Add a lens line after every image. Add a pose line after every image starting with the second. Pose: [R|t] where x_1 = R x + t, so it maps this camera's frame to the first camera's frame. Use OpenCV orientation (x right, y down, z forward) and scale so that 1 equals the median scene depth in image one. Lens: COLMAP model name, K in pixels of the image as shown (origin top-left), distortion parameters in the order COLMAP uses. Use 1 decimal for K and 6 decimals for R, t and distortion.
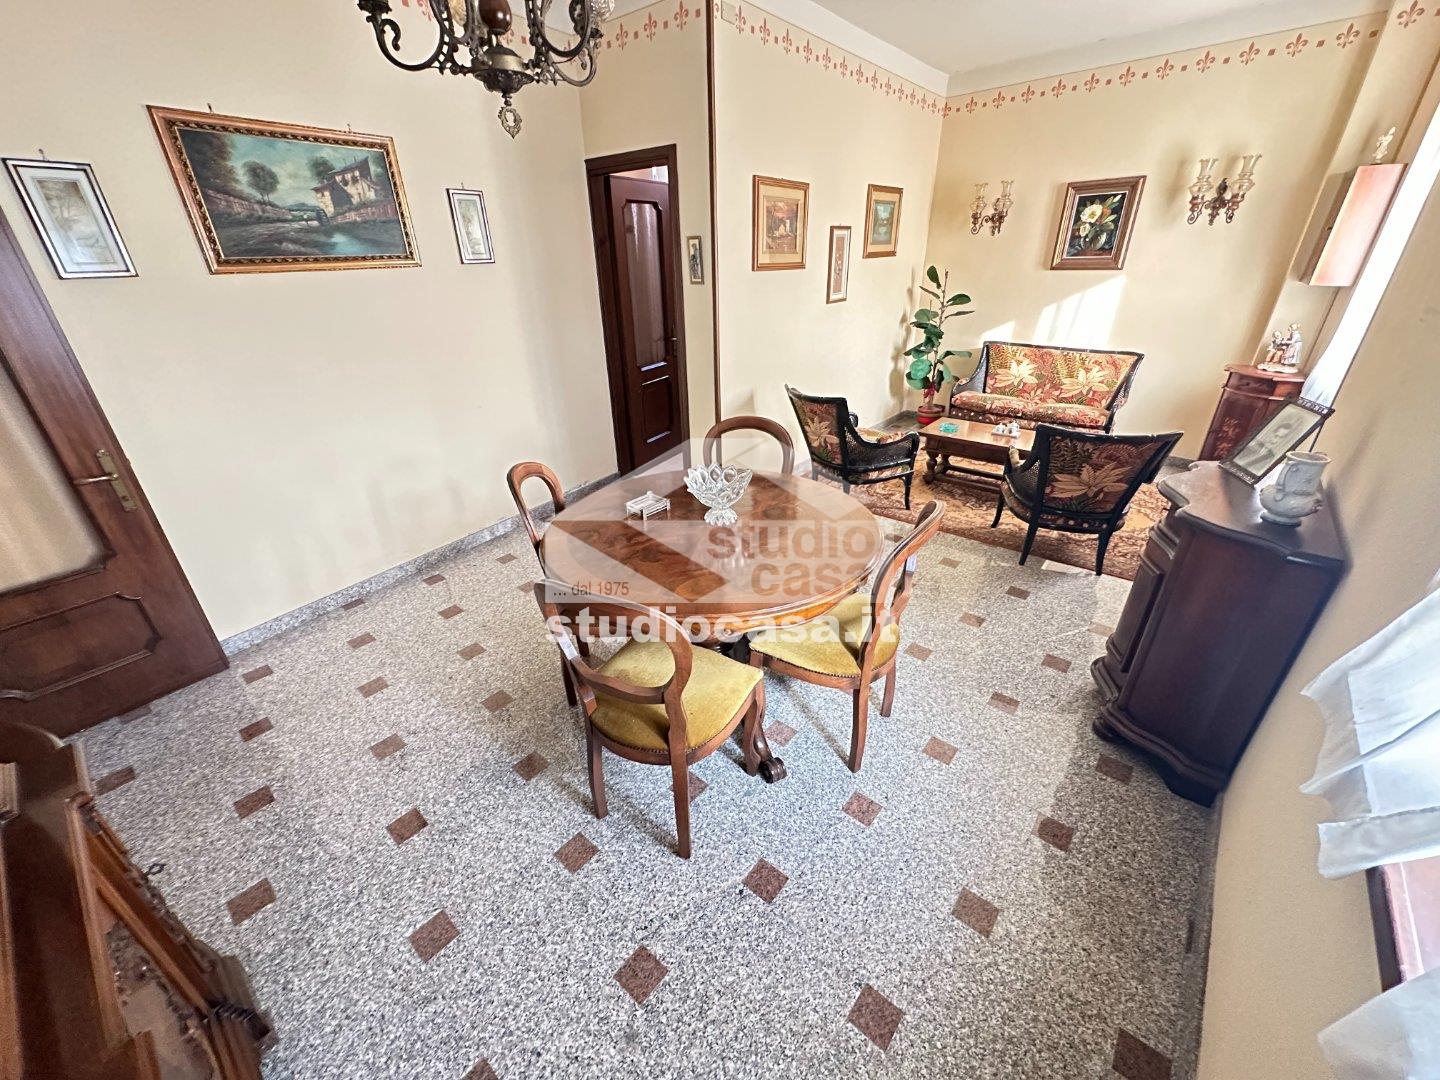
lens RADIAL K [[574.1, 0, 717.3], [0, 574.1, 541.0], [0, 0, 1]] dist [-0.001777, 0.000622]
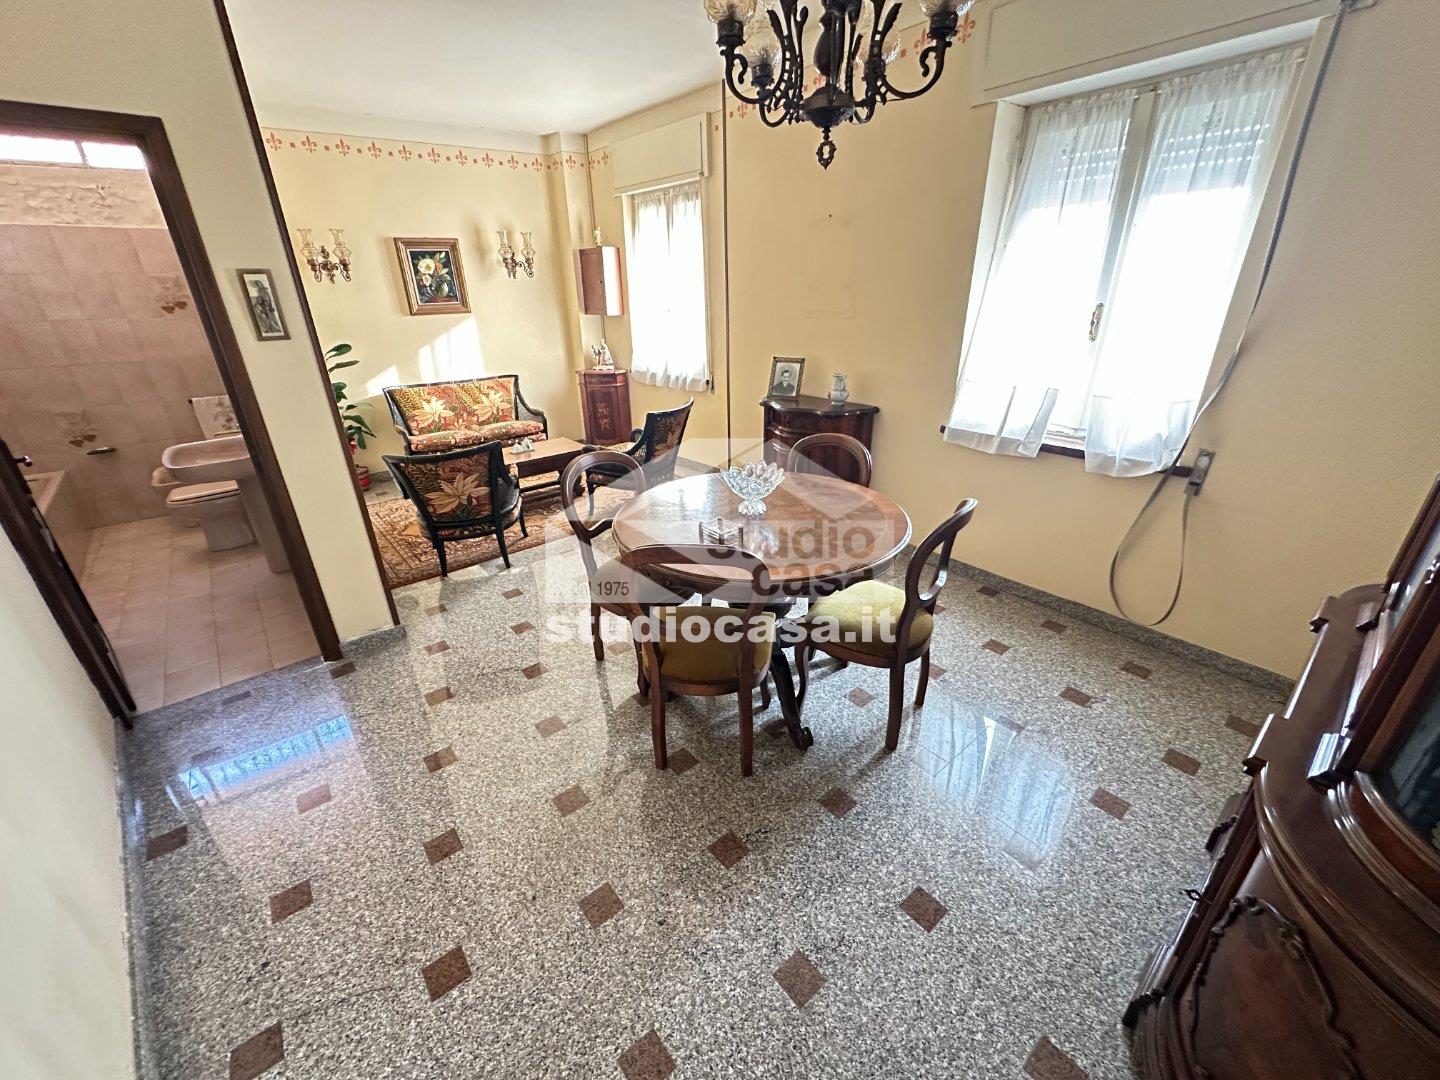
lens RADIAL K [[574.1, 0, 715.6], [0, 574.1, 544.3], [0, 0, 1]] dist [-0.001777, 0.000622]
pose [[0.175286, -0.387638, 0.904993, -0.602513], [0.459524, 0.845165, 0.273008, -0.184419], [-0.870697, 0.368011, 0.326275, 0.403172]]
